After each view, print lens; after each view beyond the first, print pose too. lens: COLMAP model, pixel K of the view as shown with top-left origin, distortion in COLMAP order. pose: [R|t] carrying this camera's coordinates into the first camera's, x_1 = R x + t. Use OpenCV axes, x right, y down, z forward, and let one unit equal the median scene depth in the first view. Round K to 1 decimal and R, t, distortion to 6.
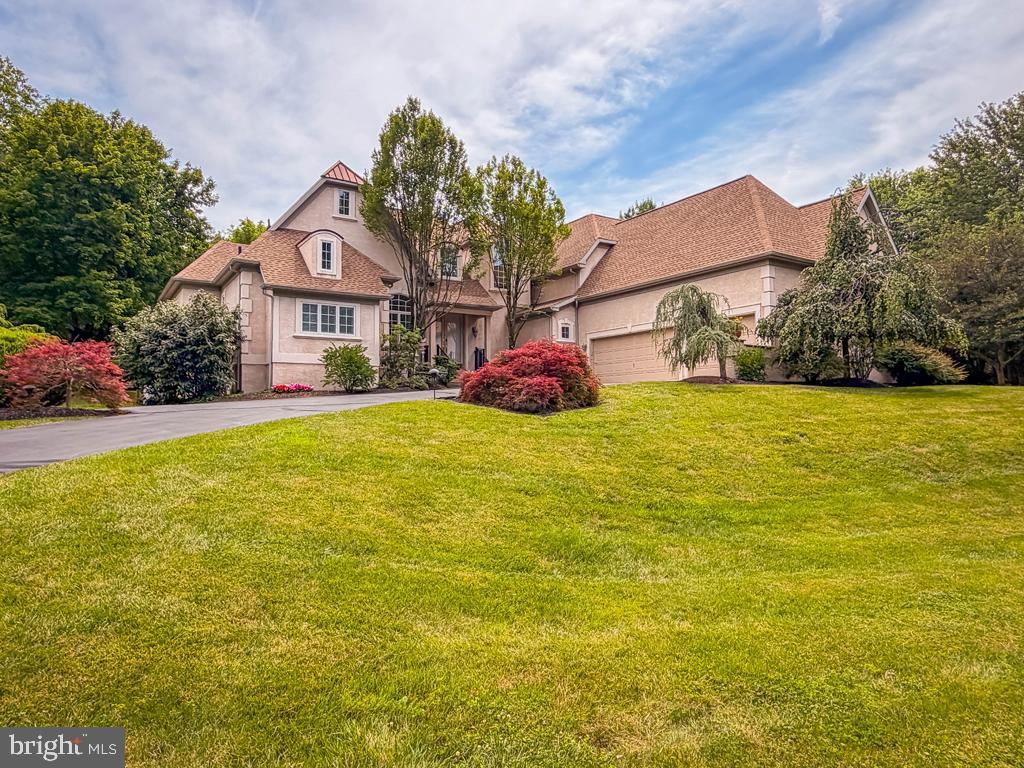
lens RADIAL K [[615.7, 0, 502.0], [0, 615.7, 384.0], [0, 0, 1]] dist [0.001227, -0.003527]
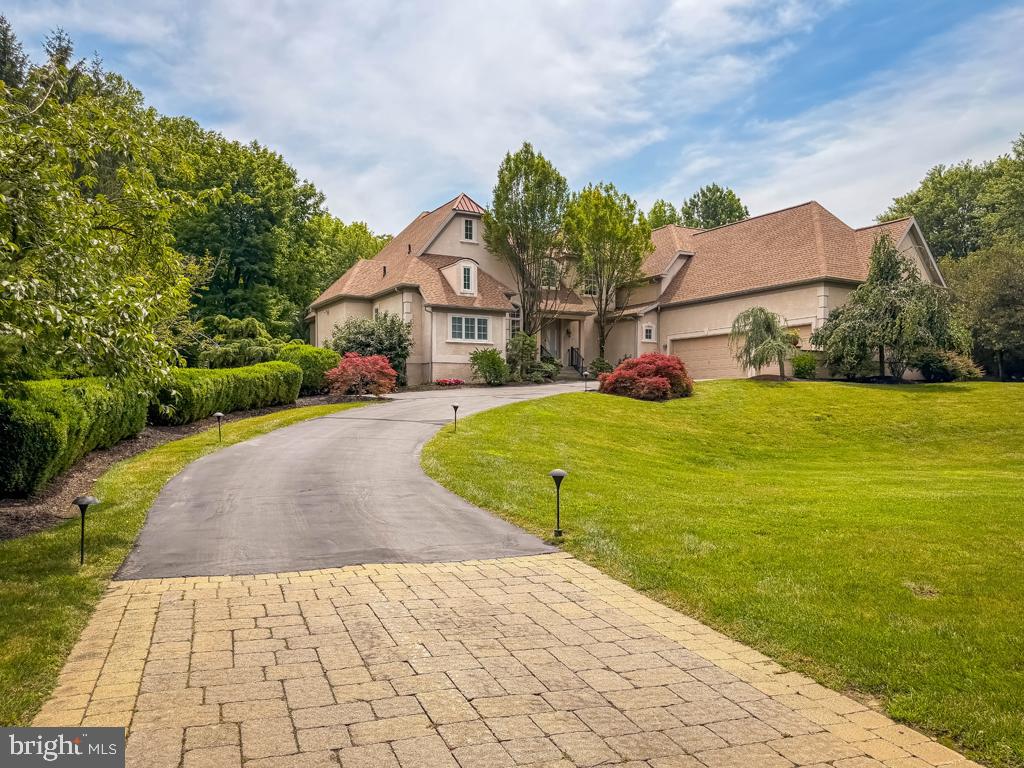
lens RADIAL K [[705.9, 0, 472.3], [0, 705.9, 413.8], [0, 0, 1]] dist [-0.010039, 0.004185]
pose [[0.995851, 0.007726, -0.090672, -0.121977], [-0.002342, 0.998236, 0.059330, -0.012434], [0.090971, -0.058872, 0.994112, -0.417948]]
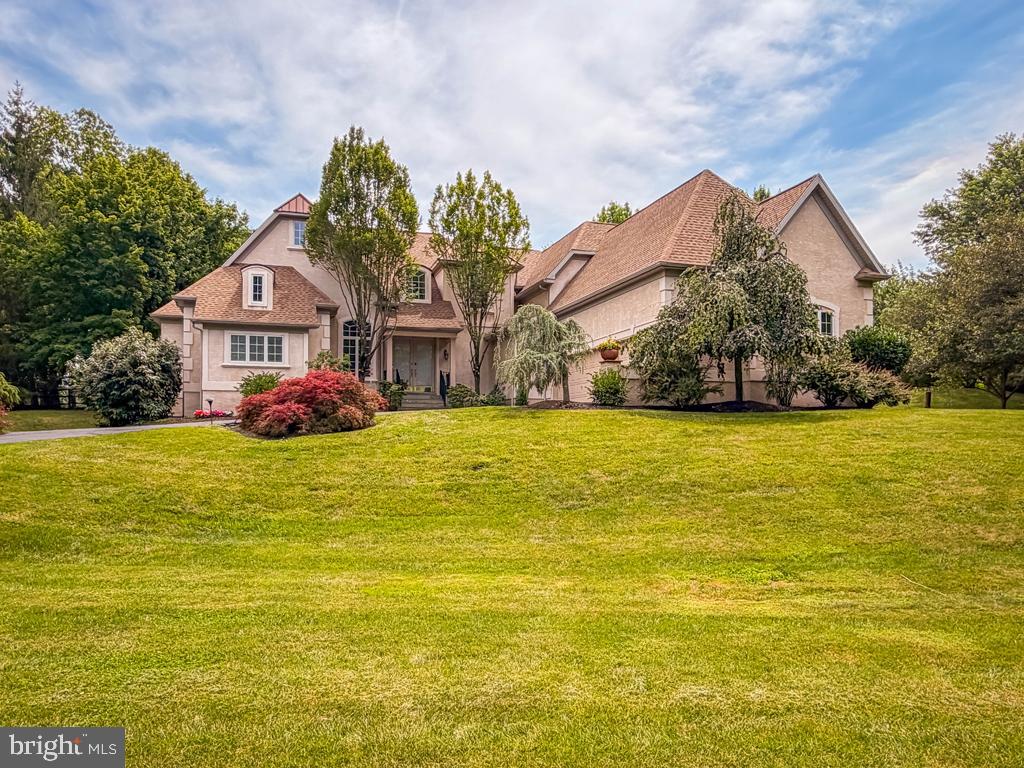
lens RADIAL K [[705.9, 0, 493.9], [0, 705.9, 420.3], [0, 0, 1]] dist [-0.010039, 0.004185]
pose [[0.963696, -0.000288, -0.267000, 0.379625], [0.004522, 0.999874, 0.015241, 0.001424], [0.266962, -0.015895, 0.963576, -0.057941]]
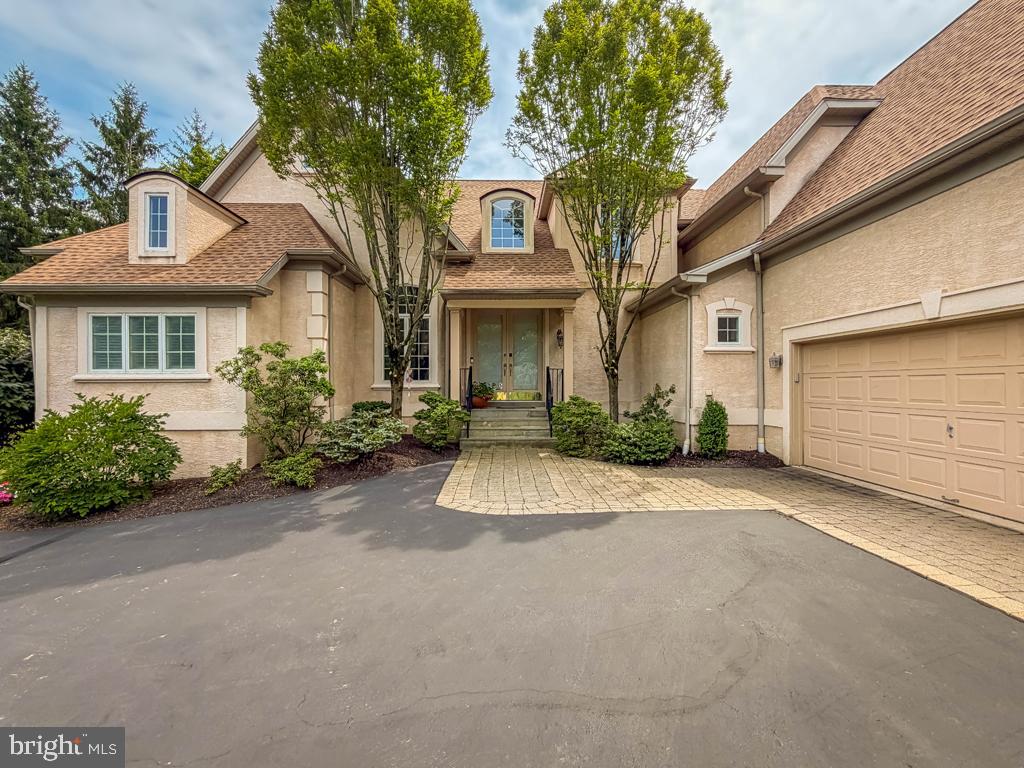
lens RADIAL K [[428.9, 0, 505.7], [0, 428.9, 381.7], [0, 0, 1]] dist [-0.001685, -0.000542]
pose [[0.856714, -0.004243, -0.515774, 0.141191], [0.021751, 0.999374, 0.027907, -0.065631], [0.515333, -0.035127, 0.856270, 0.733613]]
